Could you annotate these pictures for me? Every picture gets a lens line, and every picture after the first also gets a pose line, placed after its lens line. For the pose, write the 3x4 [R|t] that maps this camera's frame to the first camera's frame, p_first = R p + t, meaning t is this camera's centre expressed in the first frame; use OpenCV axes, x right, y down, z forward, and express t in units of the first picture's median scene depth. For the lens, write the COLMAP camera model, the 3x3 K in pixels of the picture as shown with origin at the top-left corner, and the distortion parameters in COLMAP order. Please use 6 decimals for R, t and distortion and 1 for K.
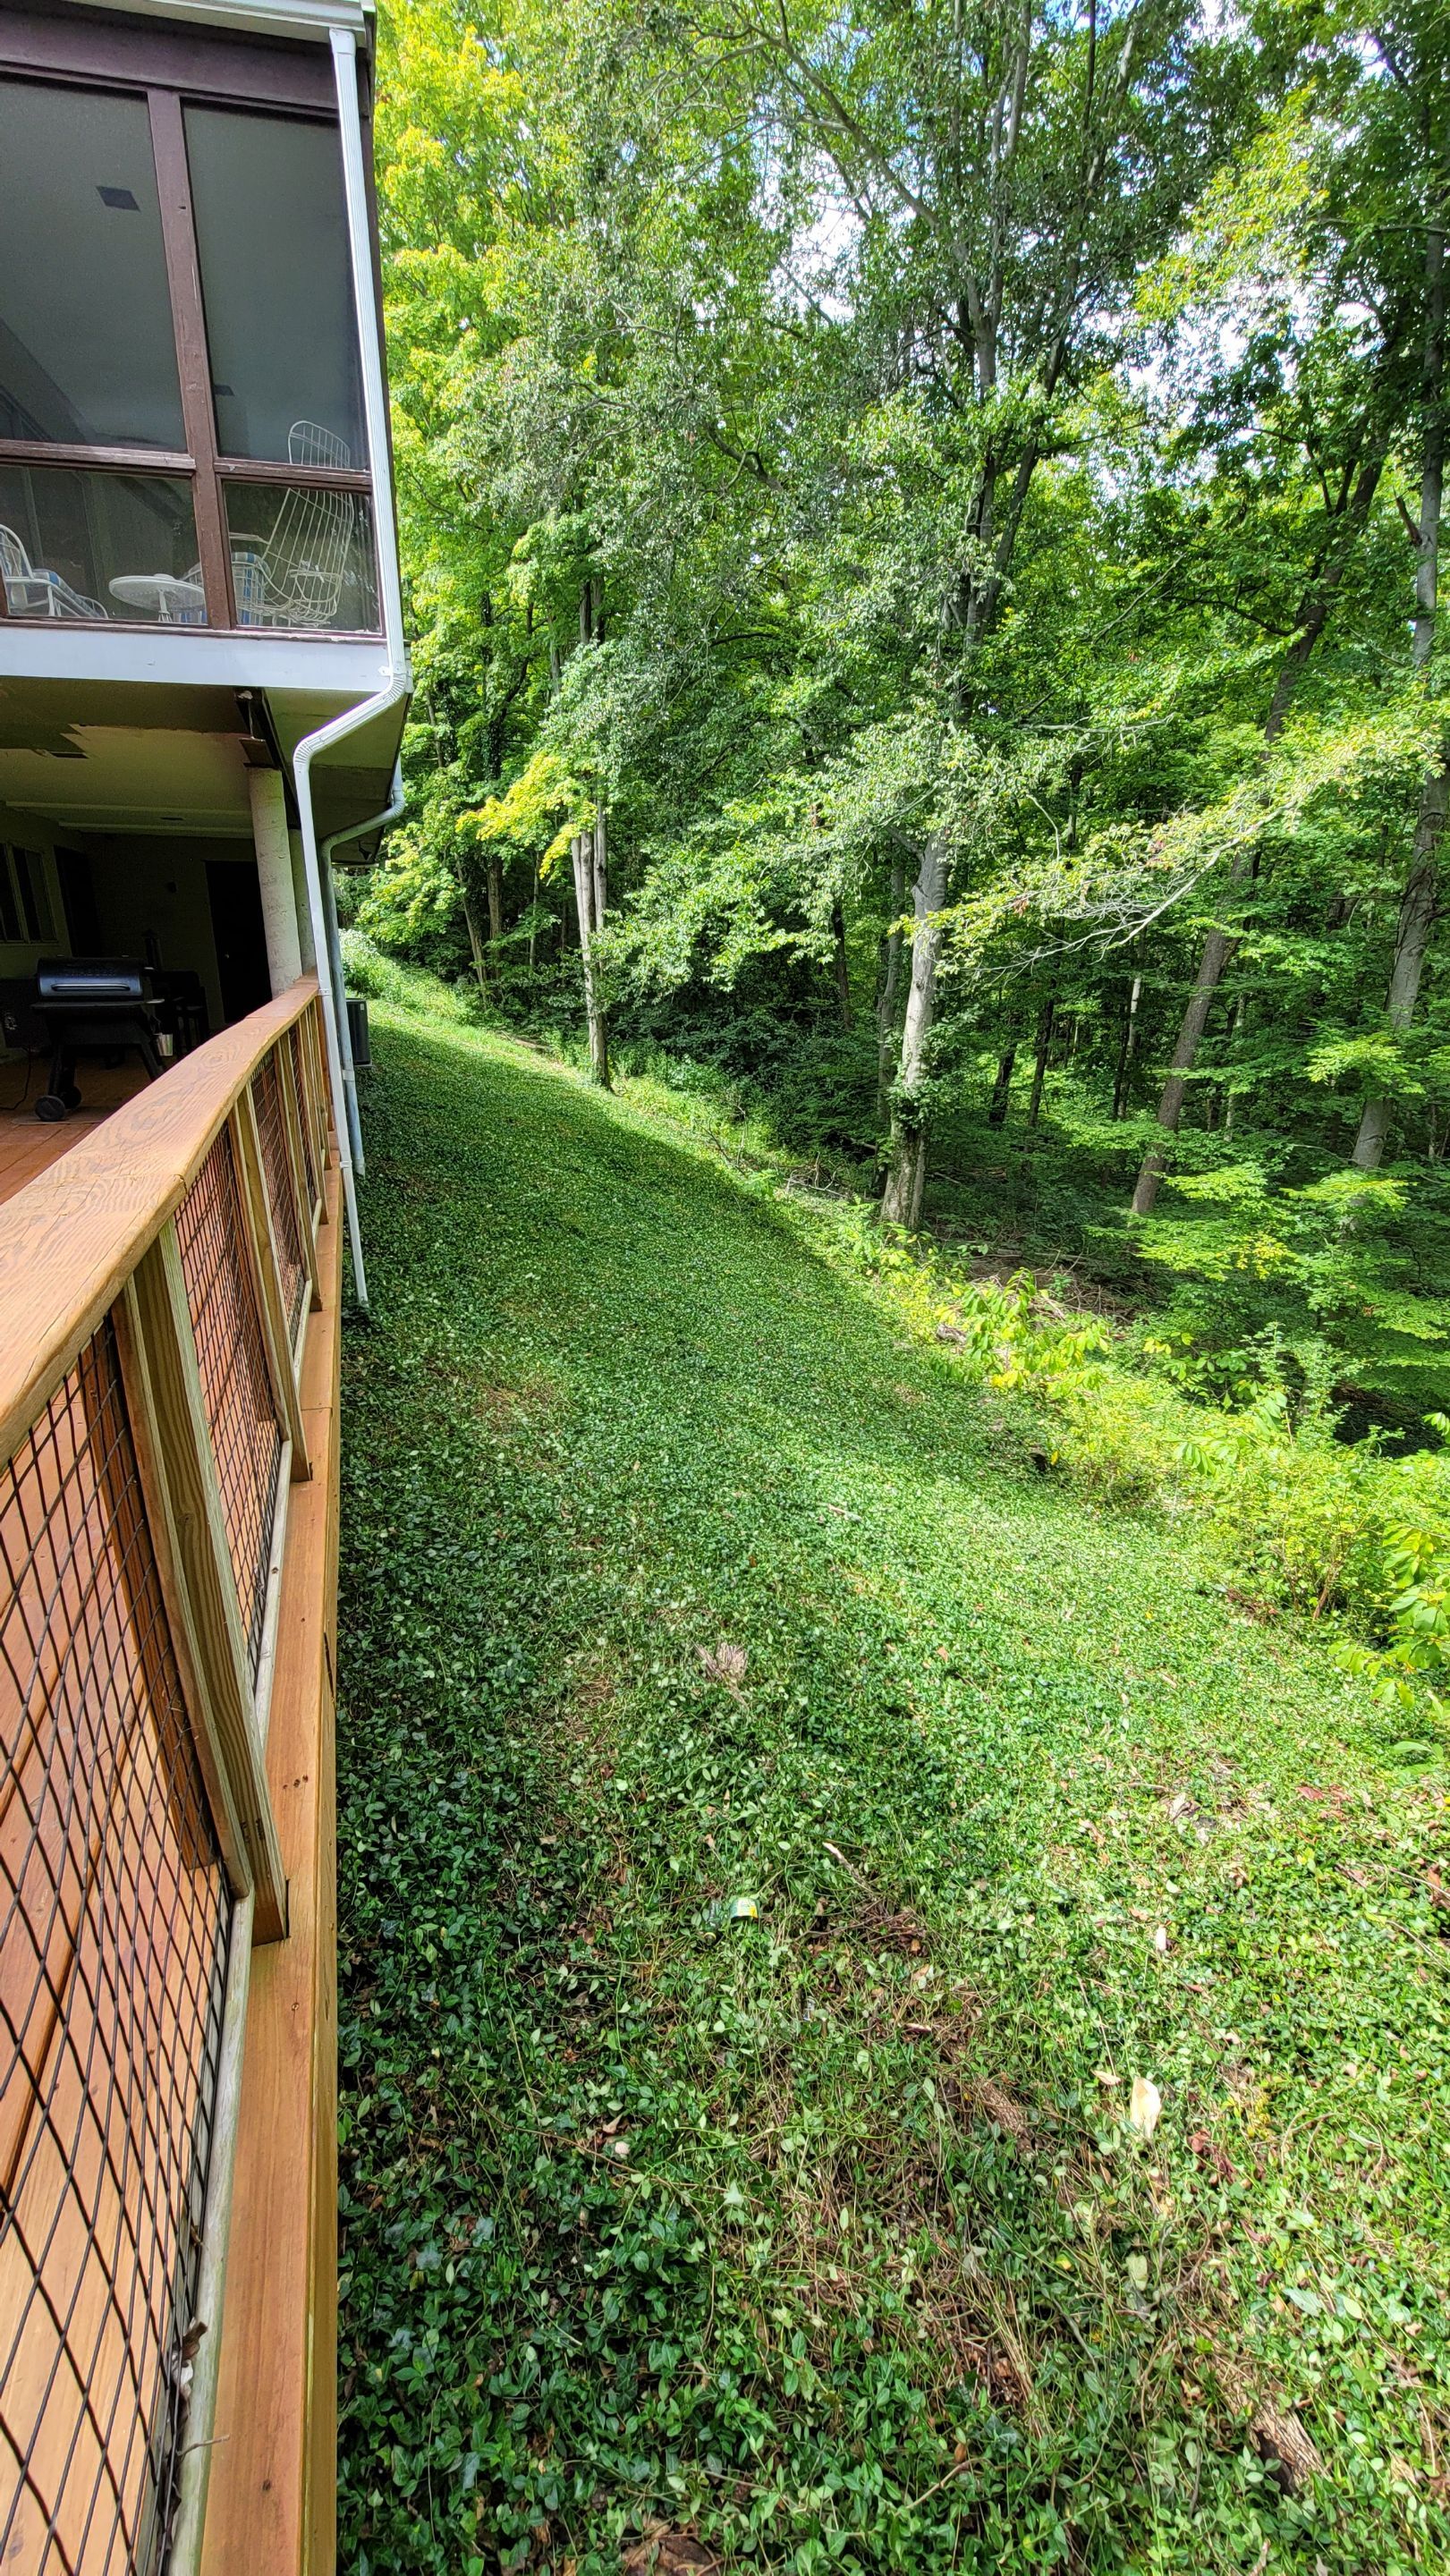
lens RADIAL K [[1056.9, 0, 725.0], [0, 1056.9, 1288.0], [0, 0, 1]] dist [0.000115, 0.000087]
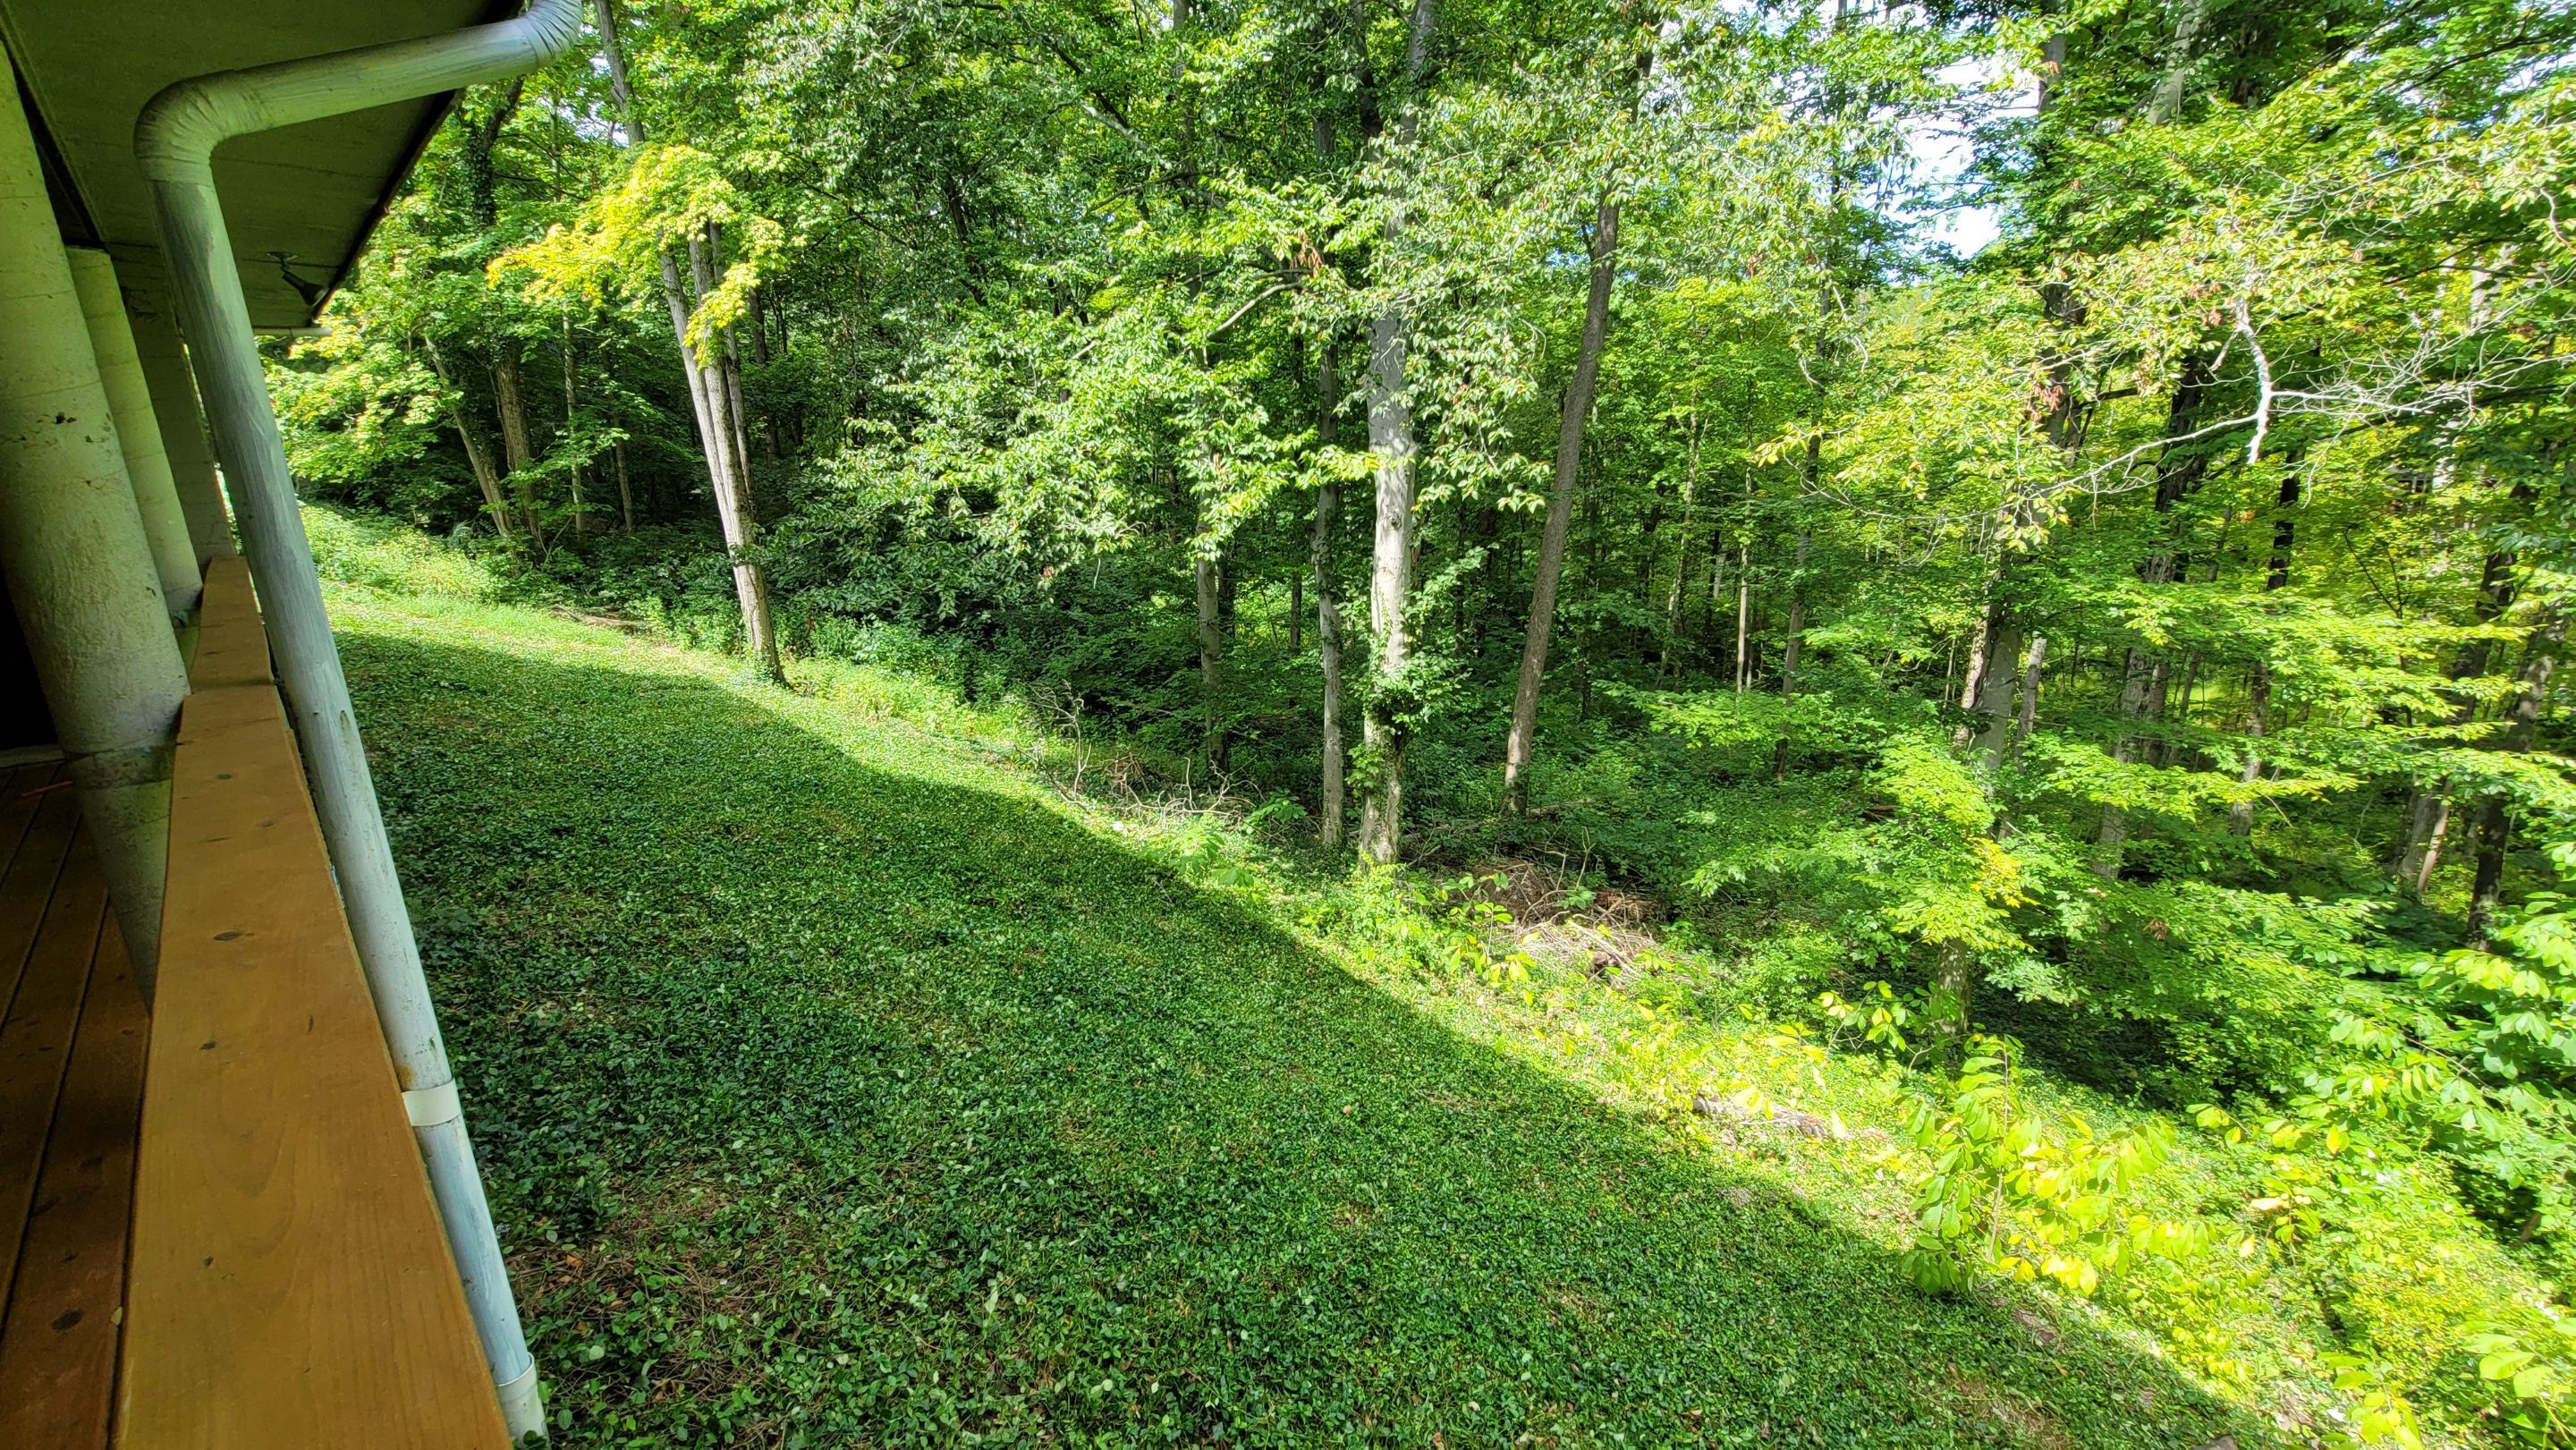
lens RADIAL K [[1056.9, 0, 1288.0], [0, 1056.9, 725.0], [0, 0, 1]] dist [0.000115, 0.000087]
pose [[0.898380, -0.141872, 0.415675, -0.092162], [0.166114, 0.985849, -0.022539, -0.084714], [-0.406595, 0.089299, 0.909234, 0.239233]]
